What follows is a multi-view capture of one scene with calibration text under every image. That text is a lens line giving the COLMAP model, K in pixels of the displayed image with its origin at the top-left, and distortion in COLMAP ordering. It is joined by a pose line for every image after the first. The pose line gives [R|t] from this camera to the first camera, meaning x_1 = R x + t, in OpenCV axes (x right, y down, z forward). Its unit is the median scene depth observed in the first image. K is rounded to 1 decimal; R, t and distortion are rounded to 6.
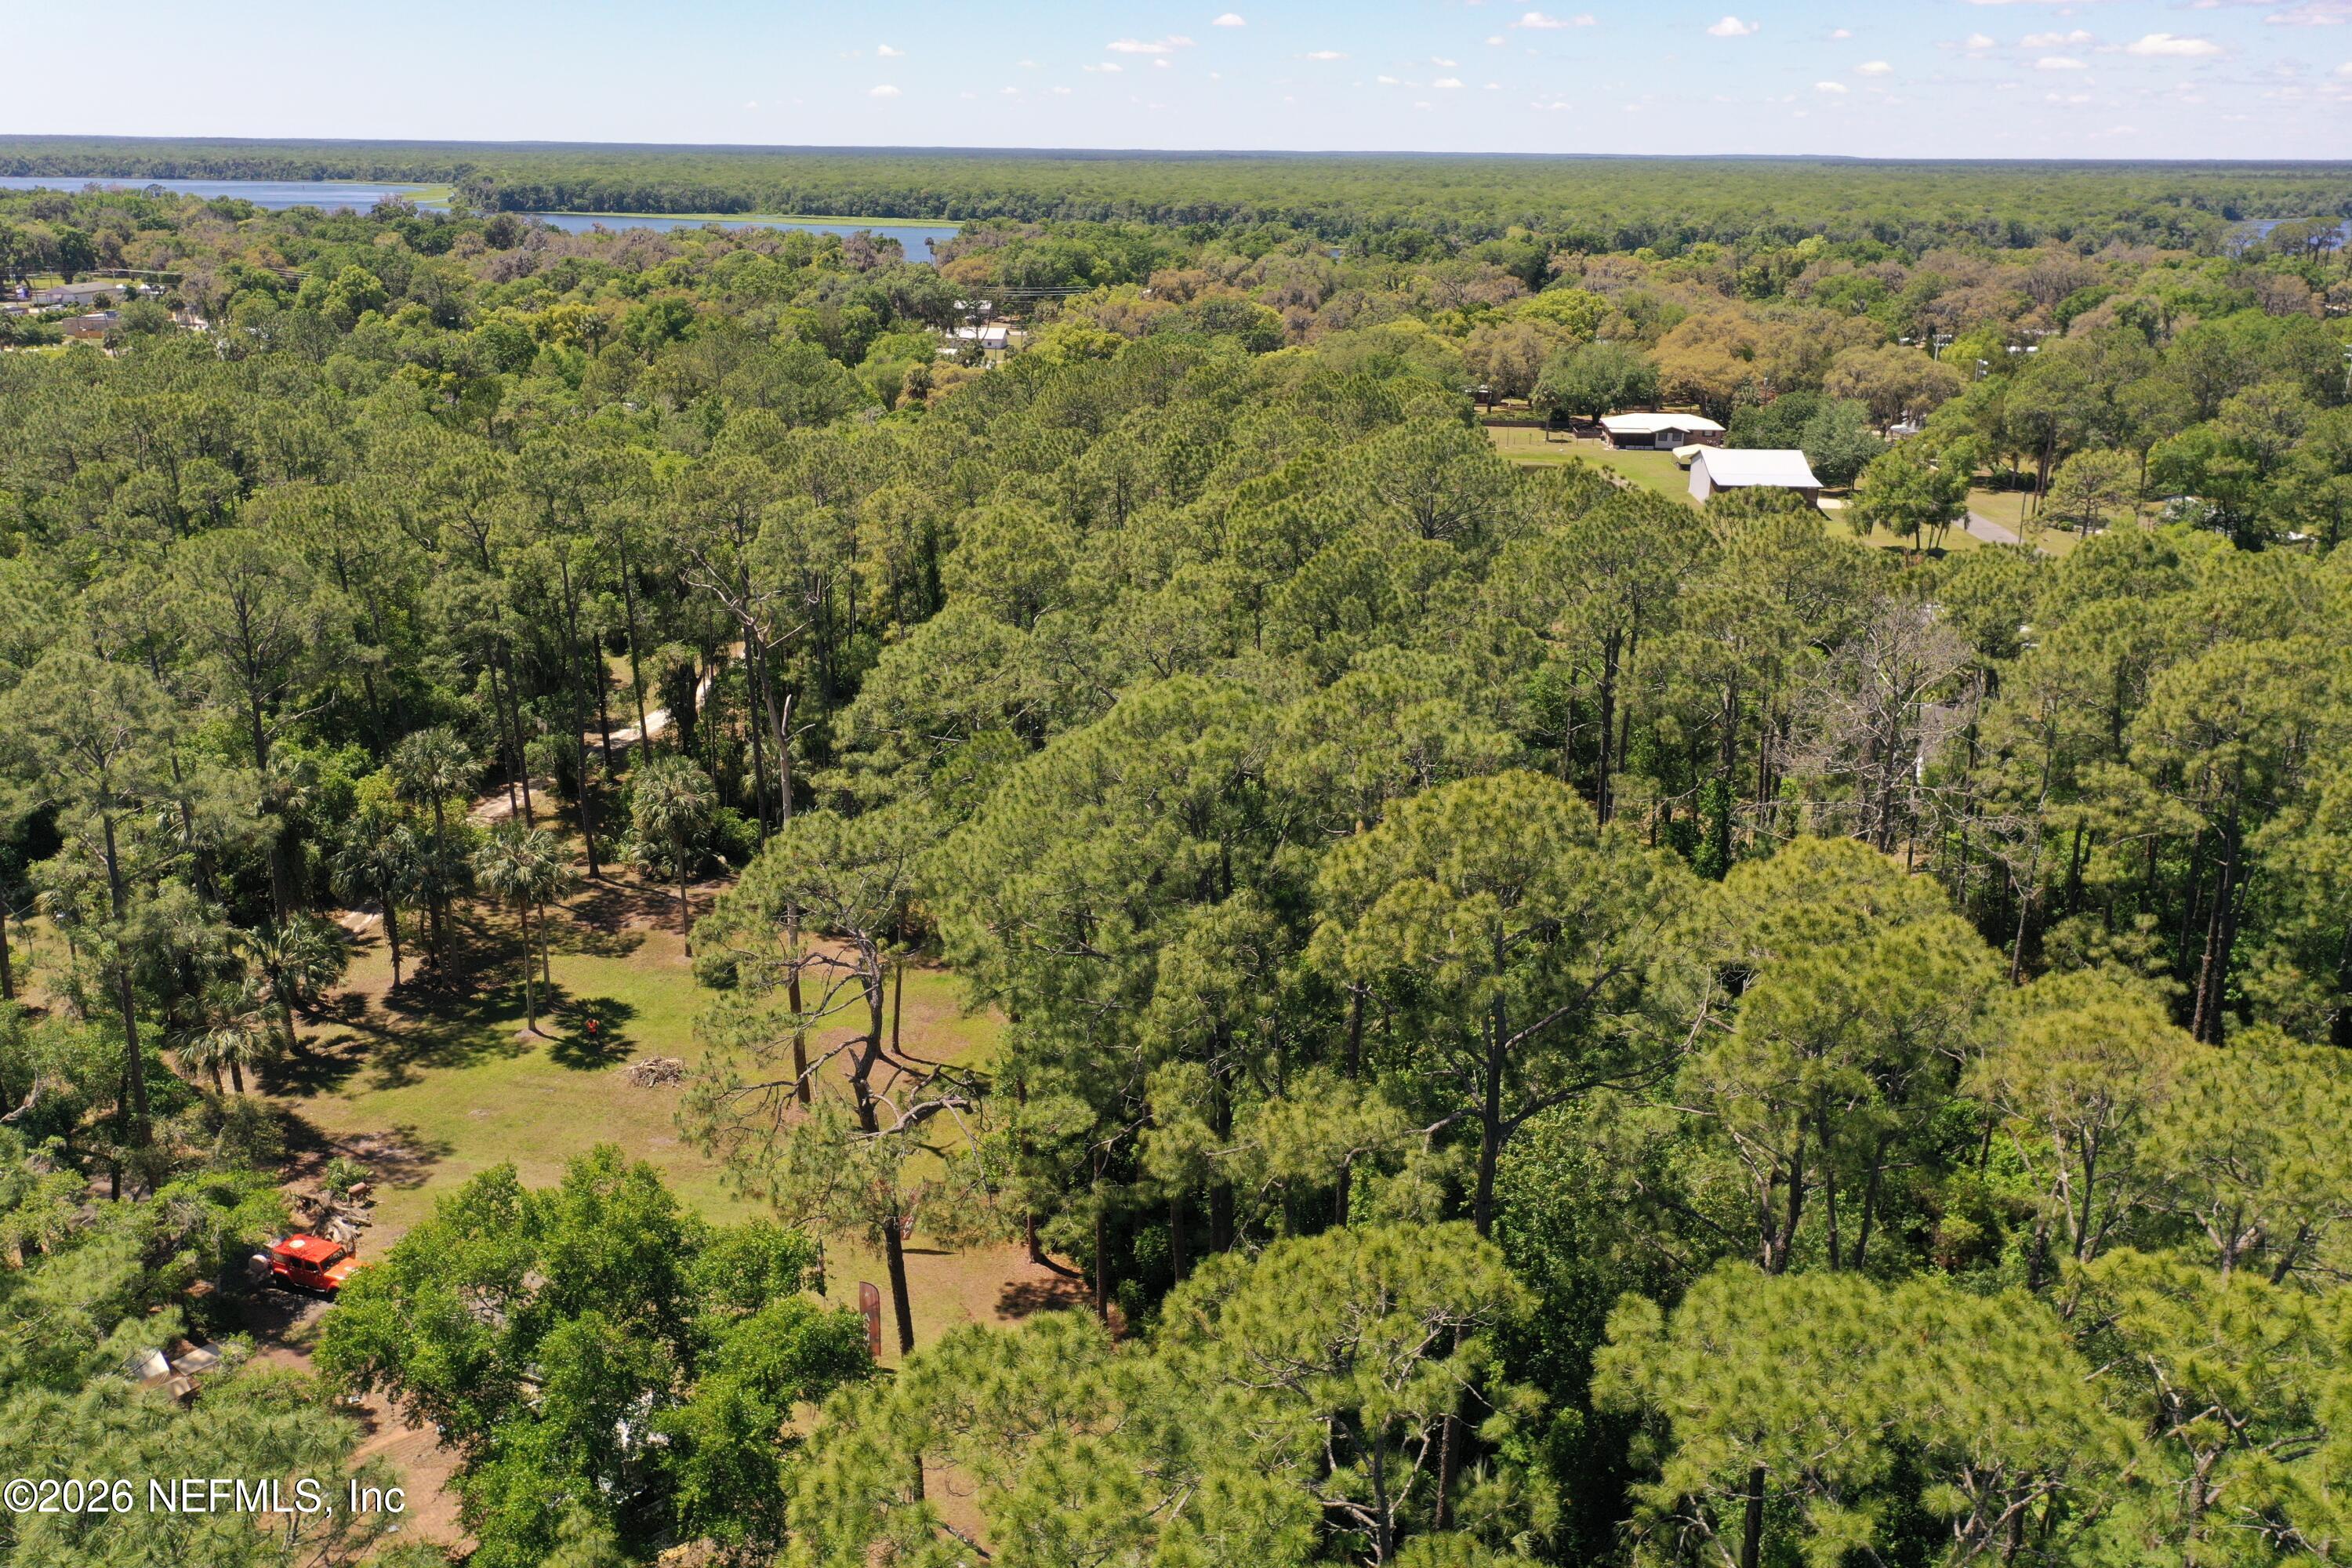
lens RADIAL K [[1849.5, 0, 1167.6], [0, 1849.5, 786.9], [0, 0, 1]] dist [0.002210, 0.003882]
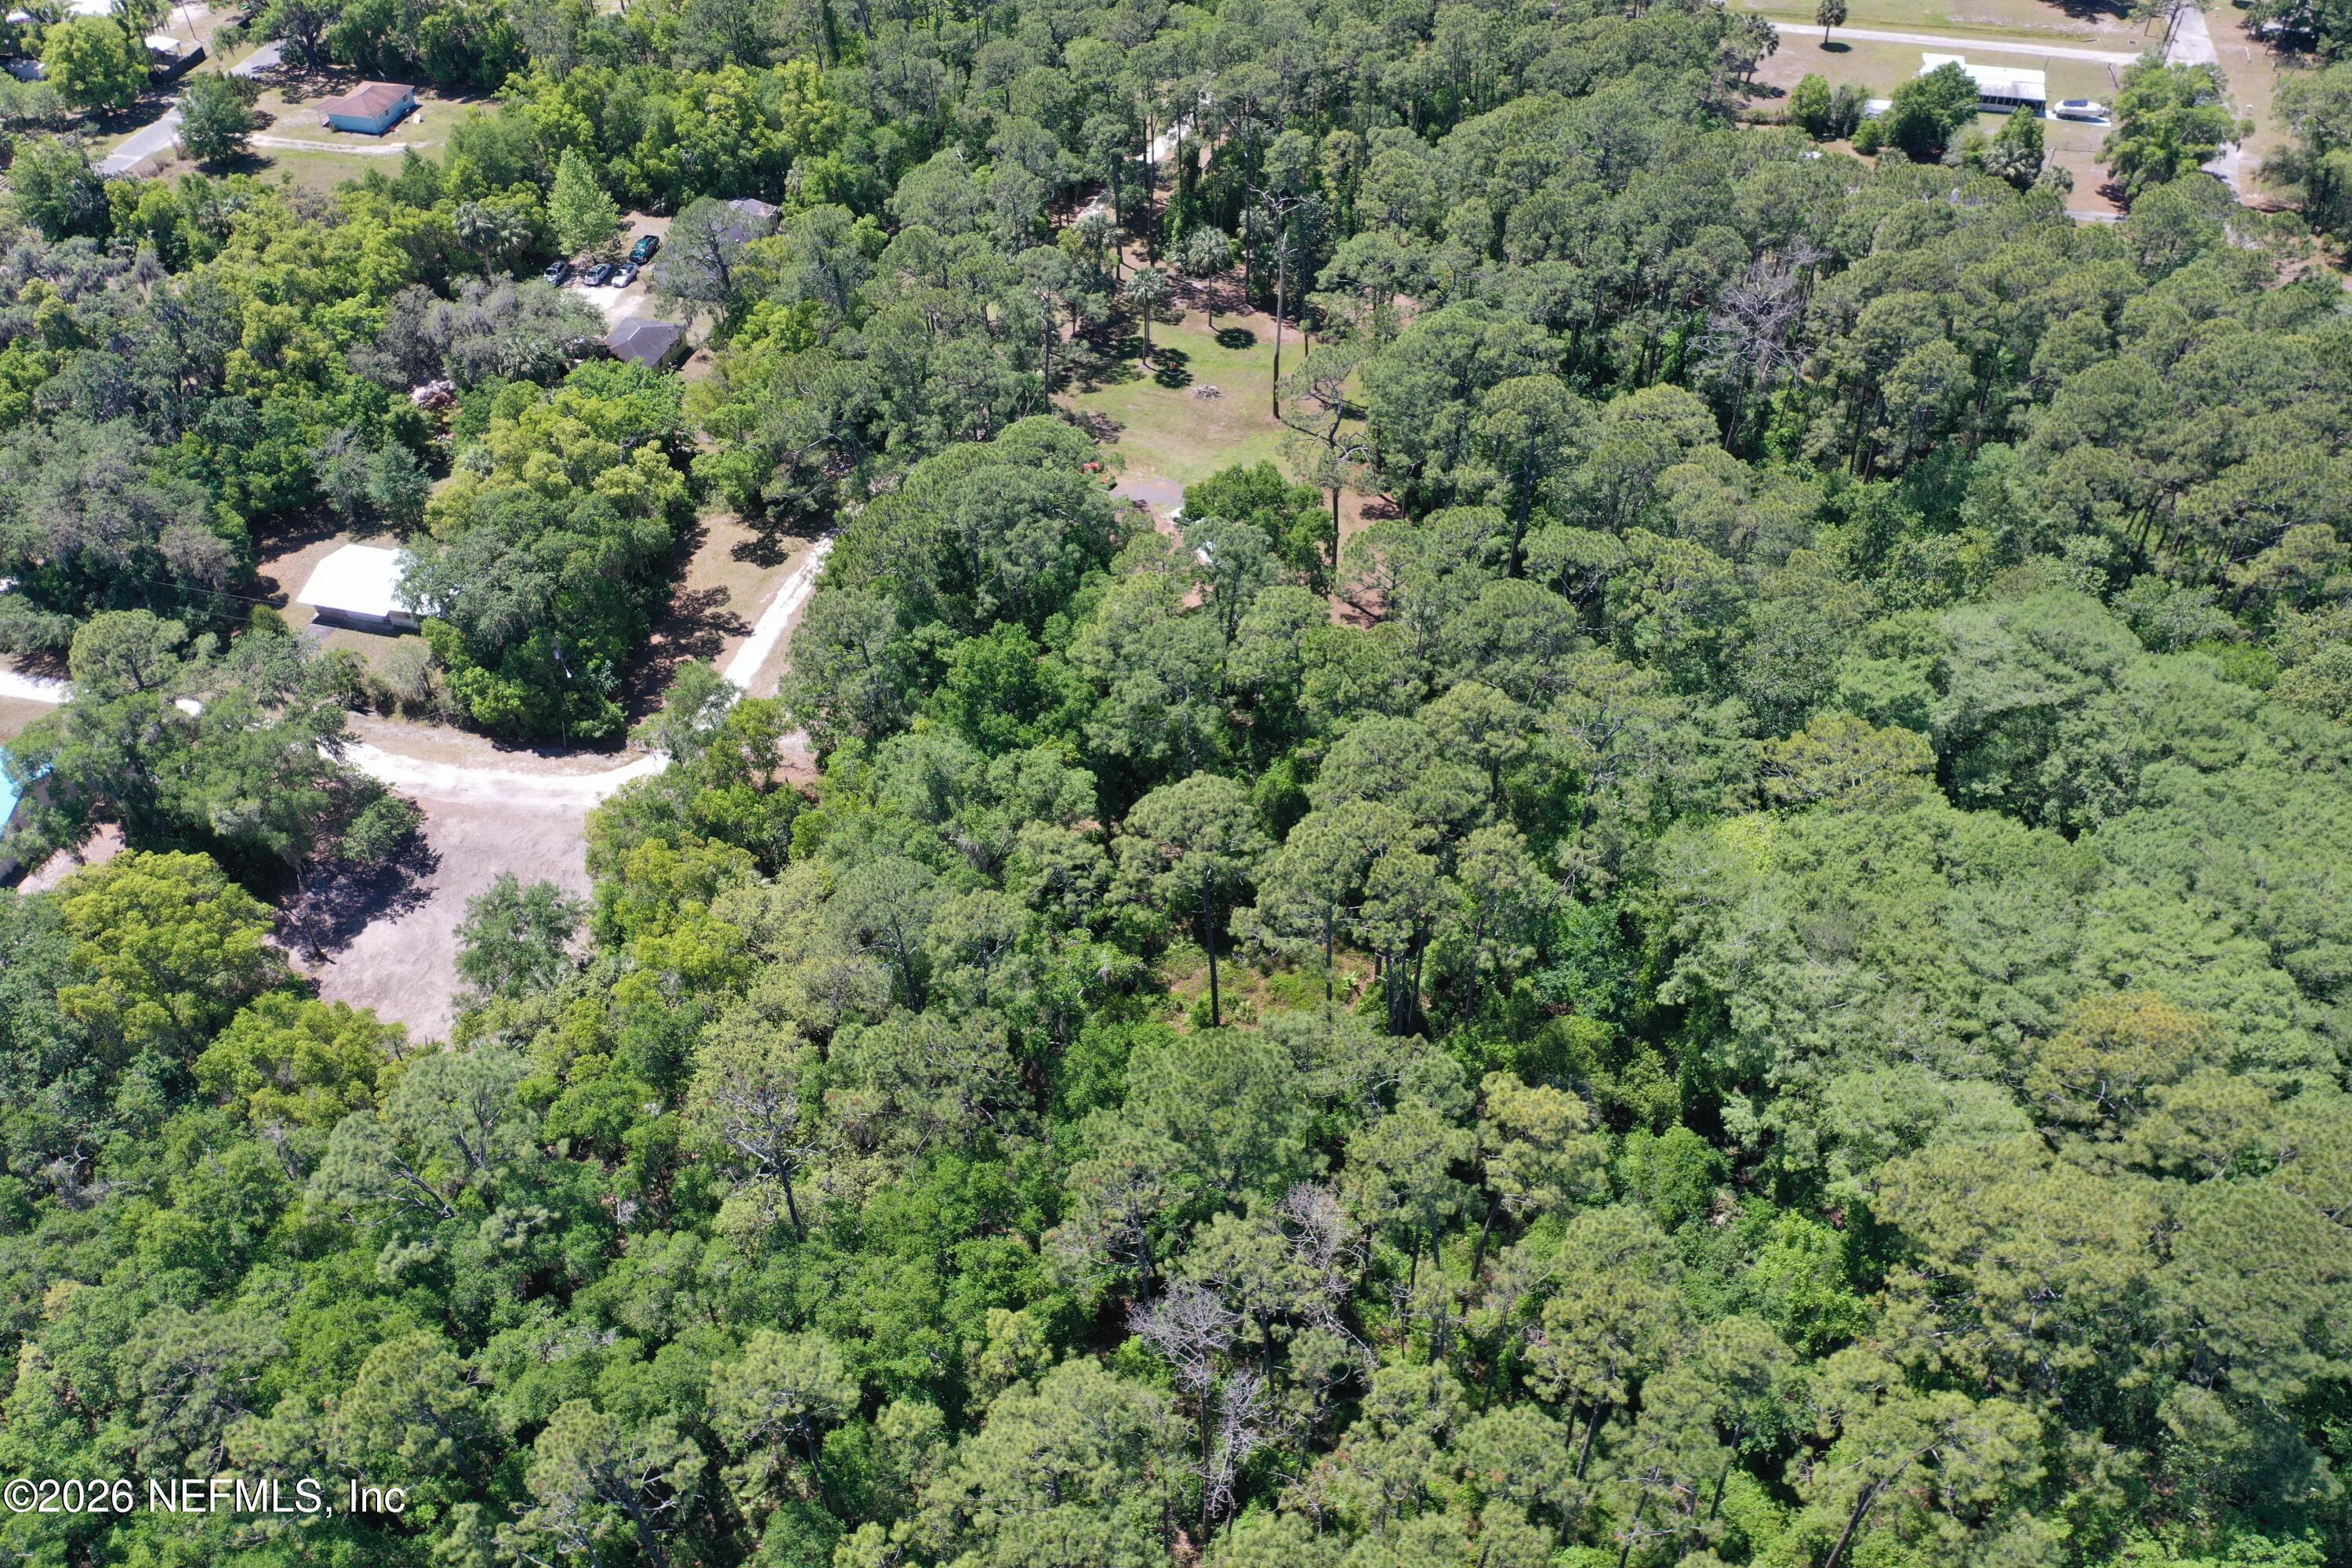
lens RADIAL K [[1856.0, 0, 1168.4], [0, 1856.0, 794.0], [0, 0, 1]] dist [-0.001277, 0.011497]
pose [[0.984763, 0.108745, -0.135707, 0.008445], [-0.042067, 0.906150, 0.420860, -0.109138], [0.168737, -0.408738, 0.896917, -0.376166]]
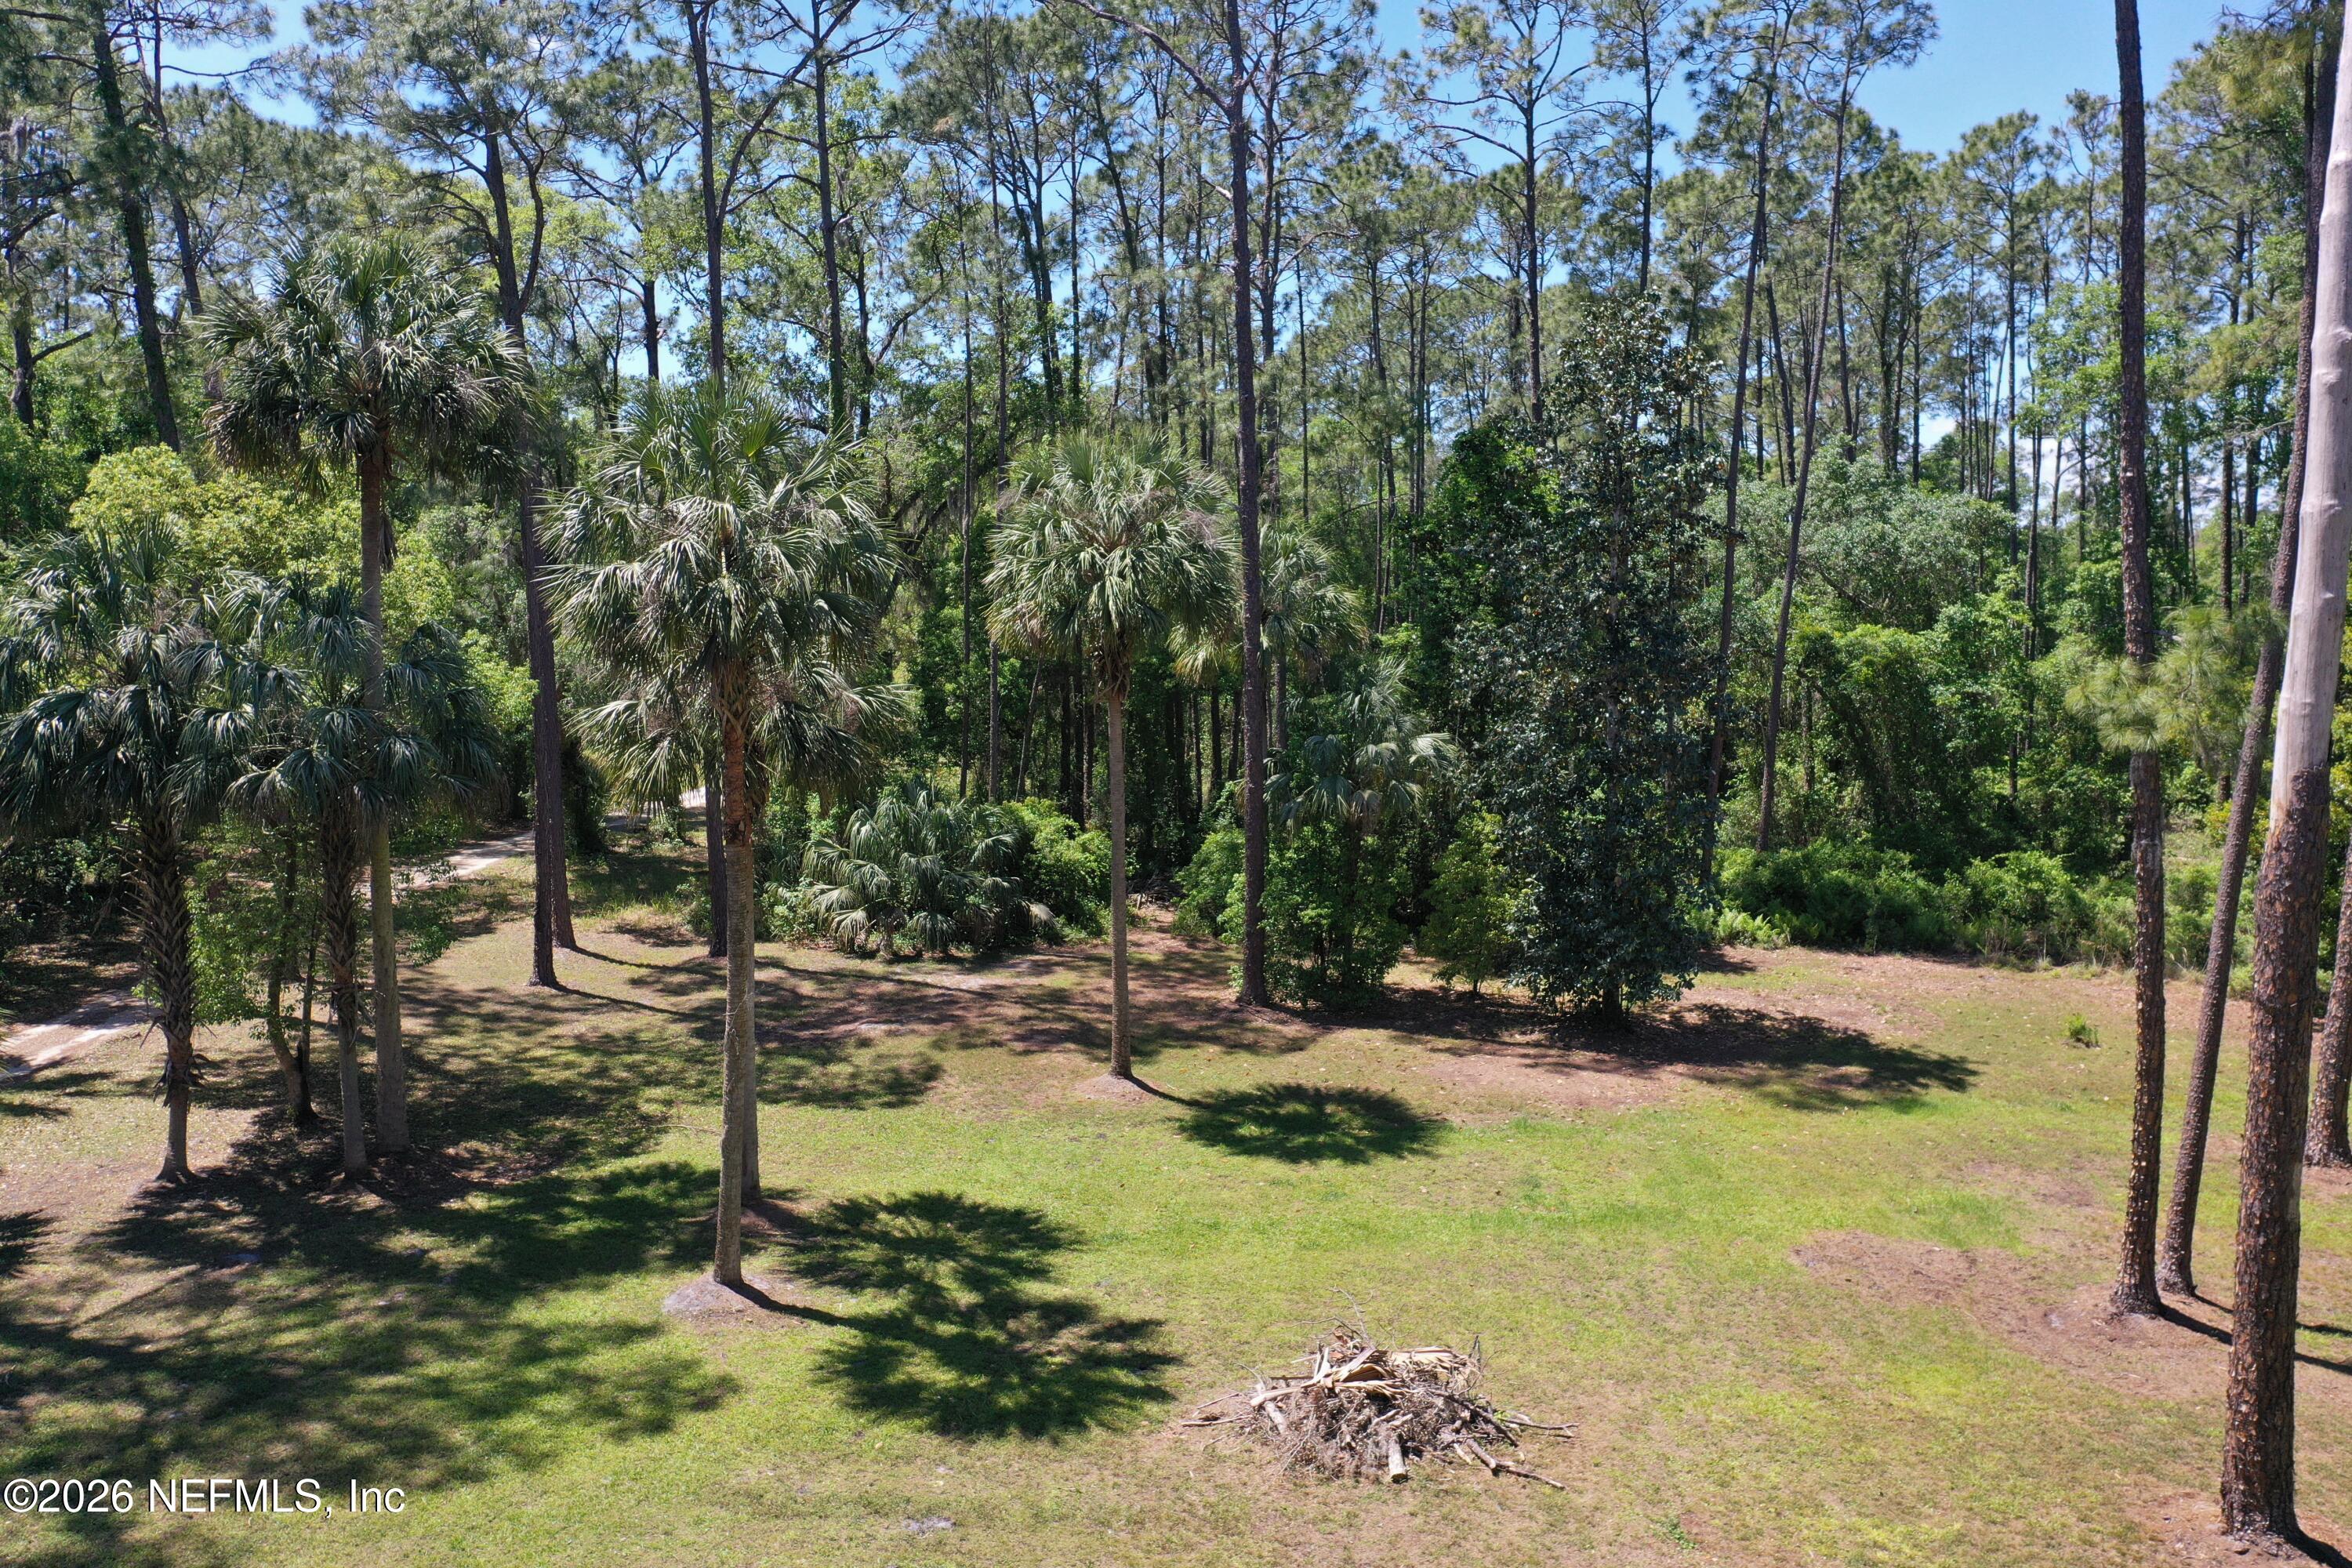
lens RADIAL K [[1864.9, 0, 1171.3], [0, 1864.9, 786.1], [0, 0, 1]] dist [0.005538, 0.008014]
pose [[0.994360, -0.029240, 0.101947, -0.105541], [0.052432, 0.971091, -0.232882, 0.043196], [-0.092190, 0.236914, 0.967147, 0.252033]]
